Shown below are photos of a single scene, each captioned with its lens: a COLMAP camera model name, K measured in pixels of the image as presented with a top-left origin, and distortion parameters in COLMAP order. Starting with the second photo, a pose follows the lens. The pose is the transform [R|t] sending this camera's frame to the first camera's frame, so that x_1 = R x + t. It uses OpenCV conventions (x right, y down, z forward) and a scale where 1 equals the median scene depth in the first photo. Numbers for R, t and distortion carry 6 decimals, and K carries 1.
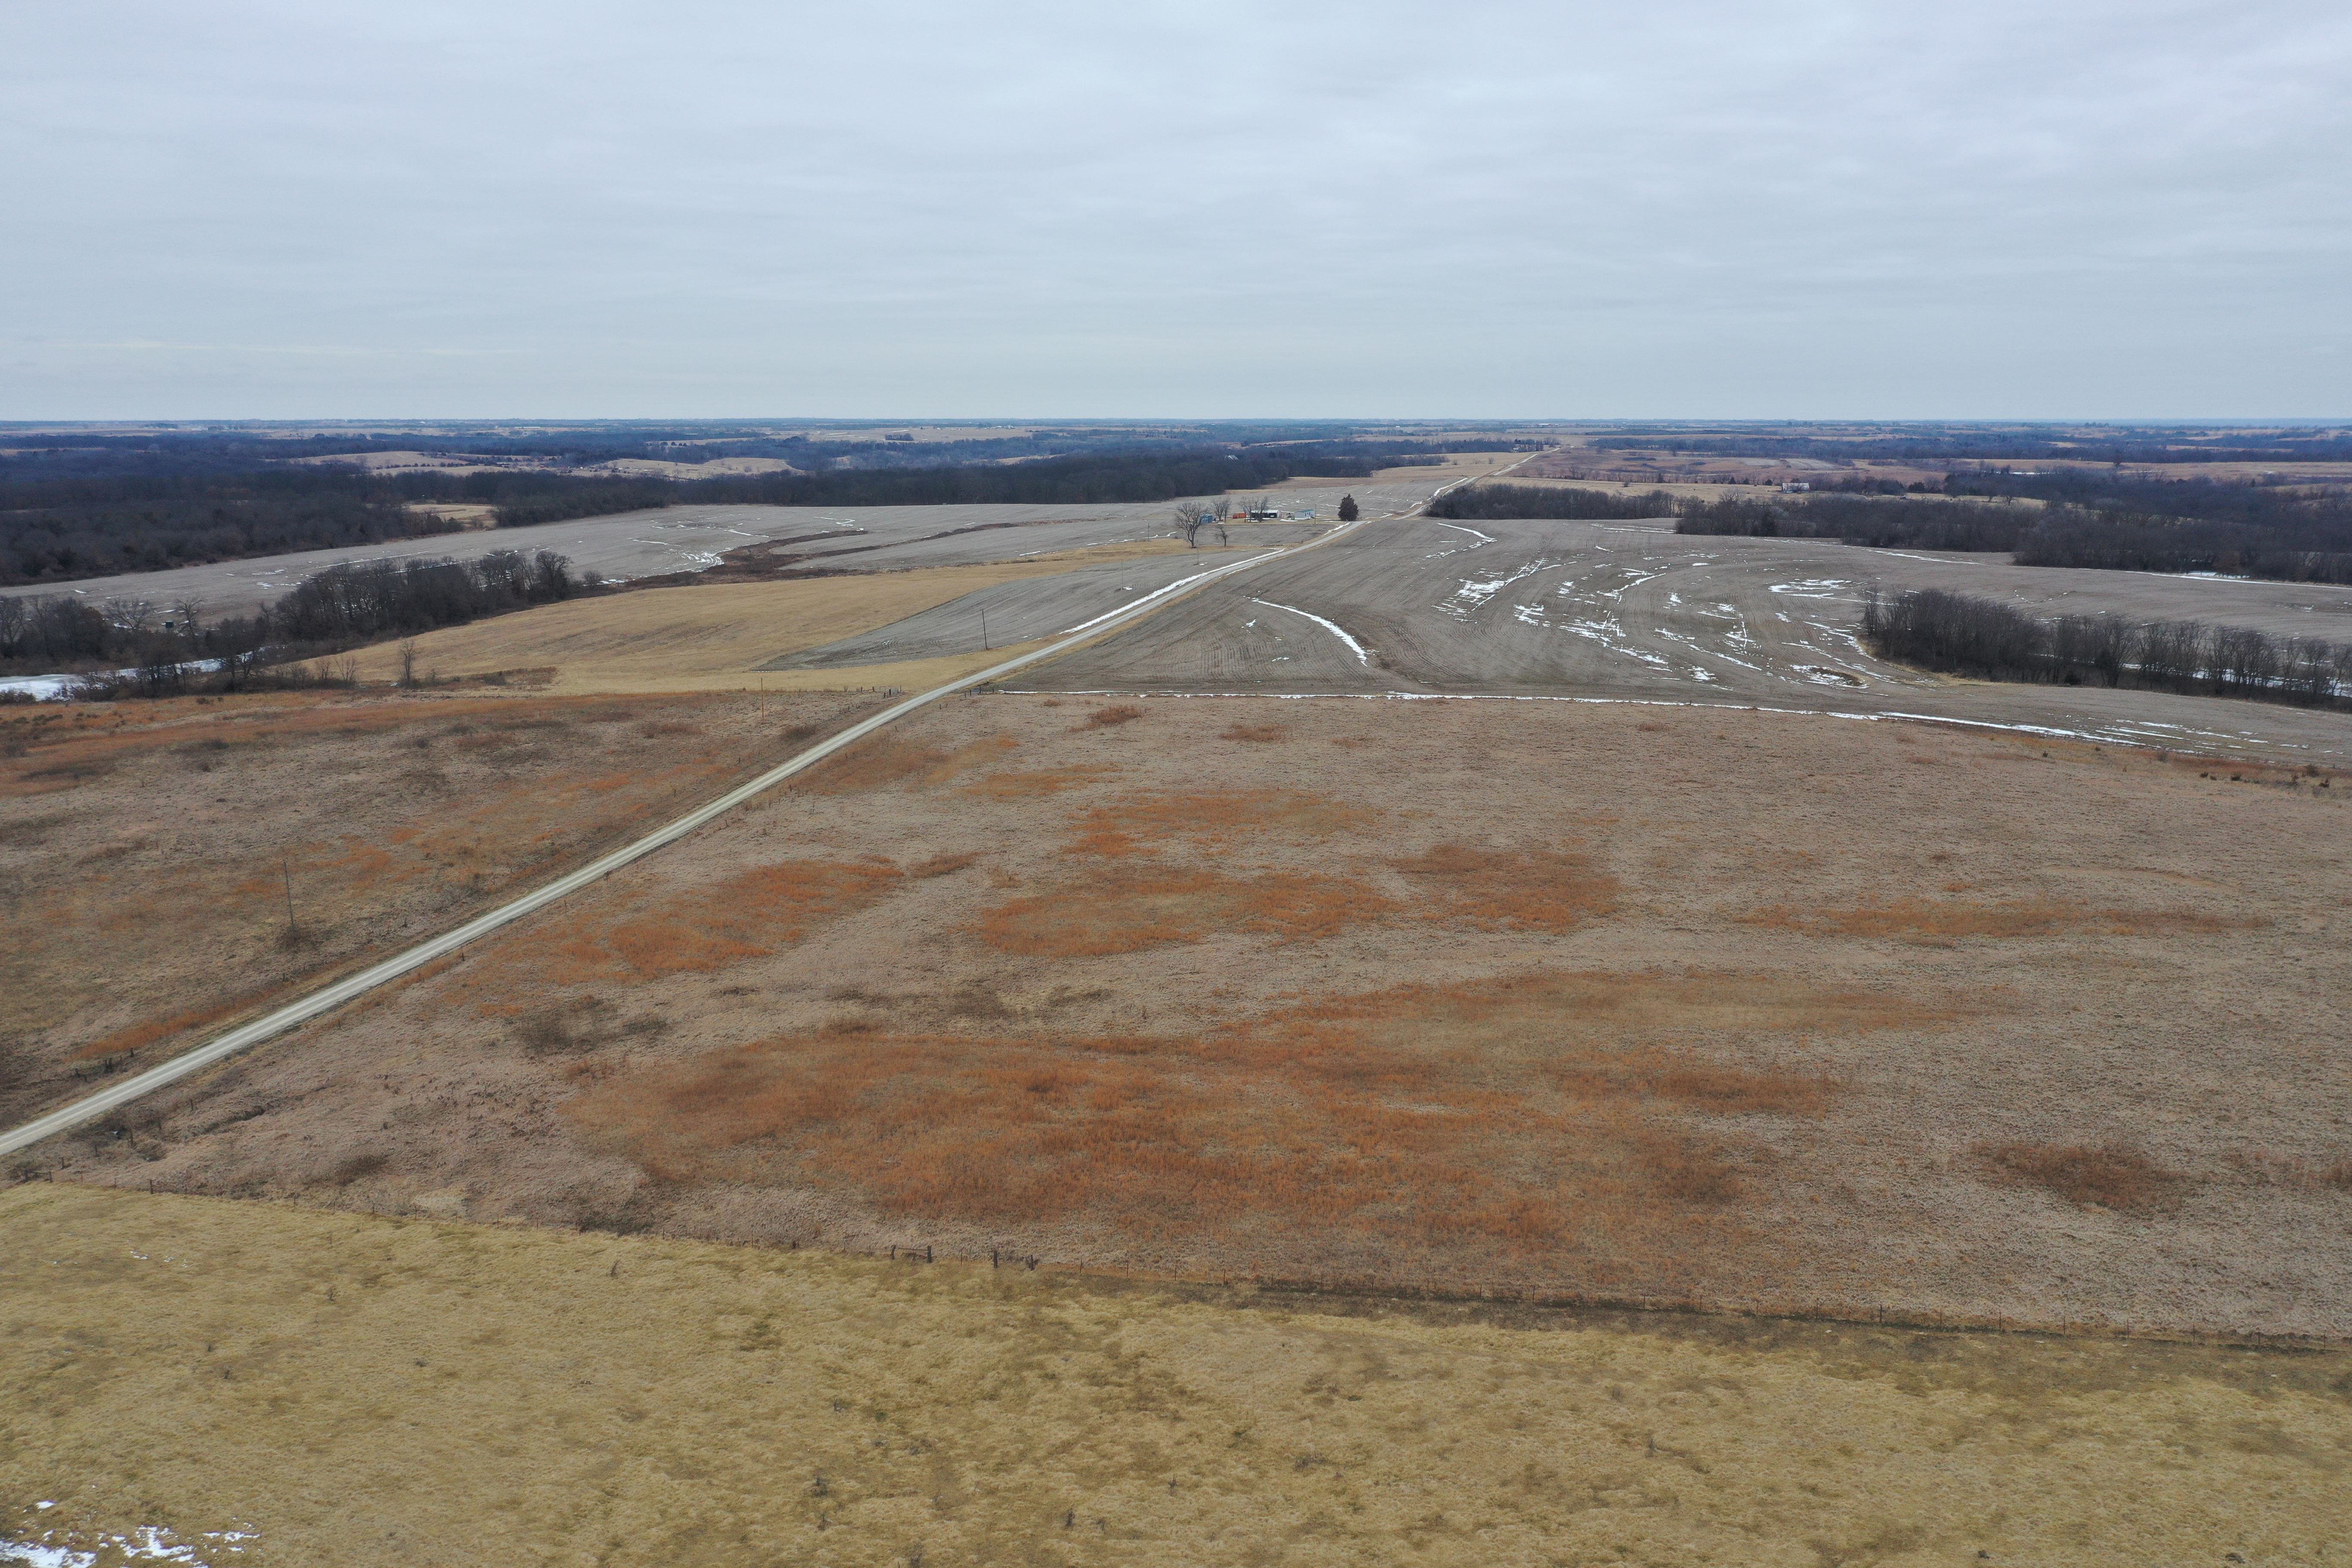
lens RADIAL K [[1861.3, 0, 1166.6], [0, 1861.3, 781.7], [0, 0, 1]] dist [-0.008080, -0.010801]
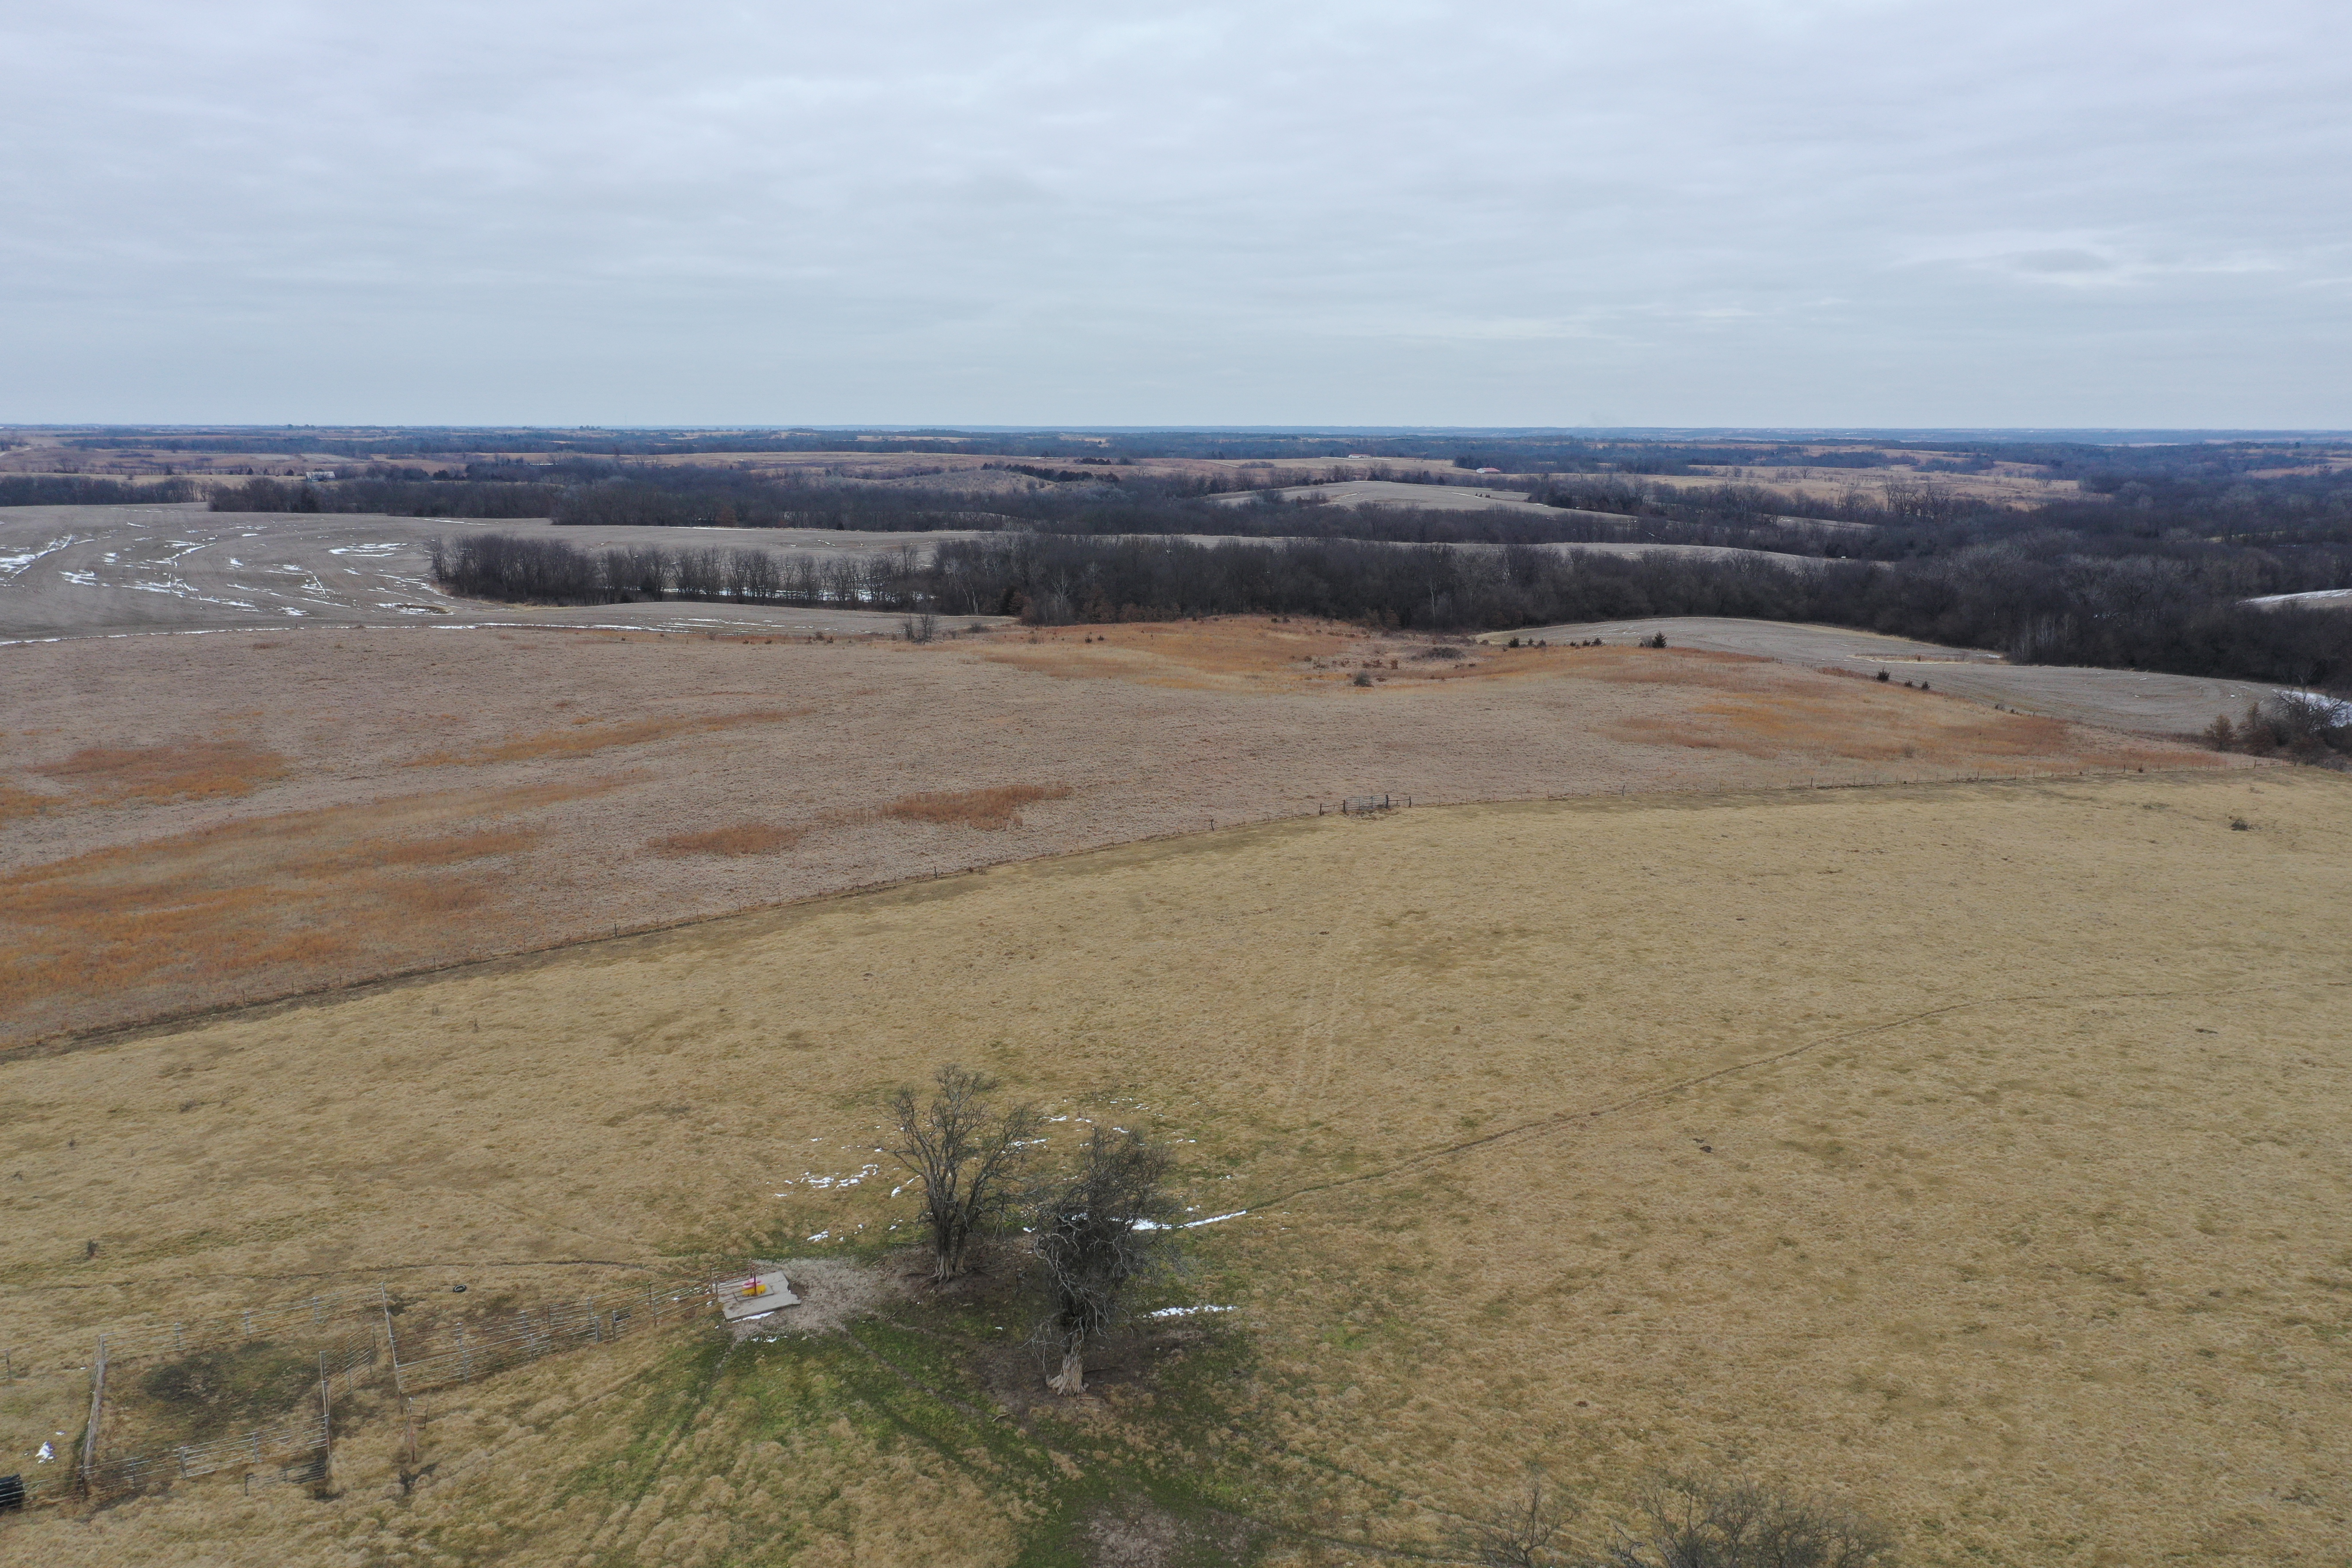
lens RADIAL K [[1861.3, 0, 1169.8], [0, 1861.3, 764.1], [0, 0, 1]] dist [-0.008080, -0.010801]
pose [[0.727406, -0.117267, 0.676113, -0.111833], [0.125999, 0.991363, 0.036387, 0.086615], [-0.674540, 0.058721, 0.735899, -0.136227]]
